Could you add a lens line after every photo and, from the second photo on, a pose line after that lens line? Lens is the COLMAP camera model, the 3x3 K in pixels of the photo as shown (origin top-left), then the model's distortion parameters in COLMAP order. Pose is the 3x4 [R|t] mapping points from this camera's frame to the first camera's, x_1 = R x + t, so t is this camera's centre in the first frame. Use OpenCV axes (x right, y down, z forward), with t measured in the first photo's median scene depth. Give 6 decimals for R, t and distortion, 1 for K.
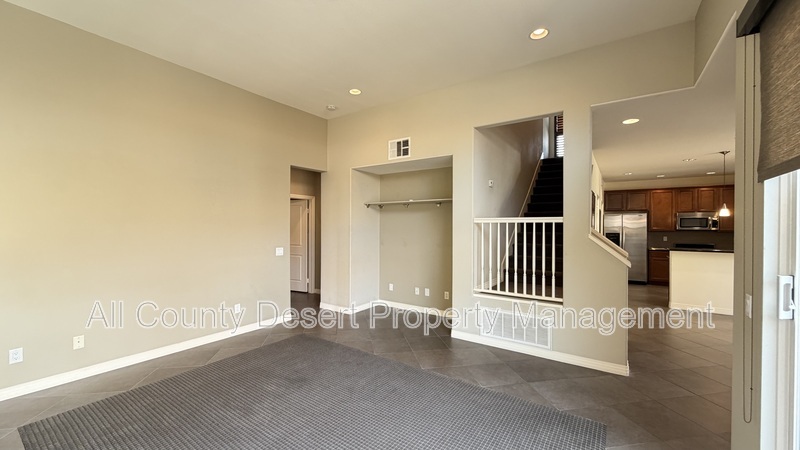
lens RADIAL K [[317.1, 0, 399.9], [0, 317.1, 224.6], [0, 0, 1]] dist [0.000066, 0.000263]
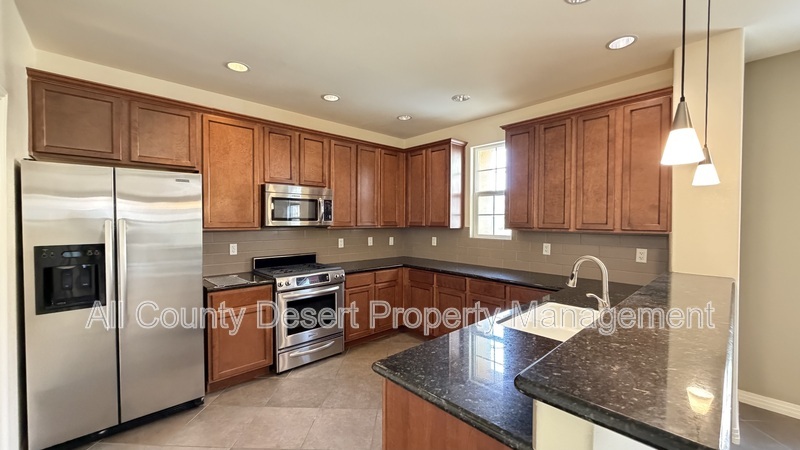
lens RADIAL K [[317.1, 0, 400.0], [0, 317.1, 225.4], [0, 0, 1]] dist [0.000066, 0.000263]
pose [[0.215616, -0.019564, 0.976282, 0.497368], [0.005048, 0.999808, 0.018920, 0.007860], [-0.976465, 0.000849, 0.215674, 0.714870]]
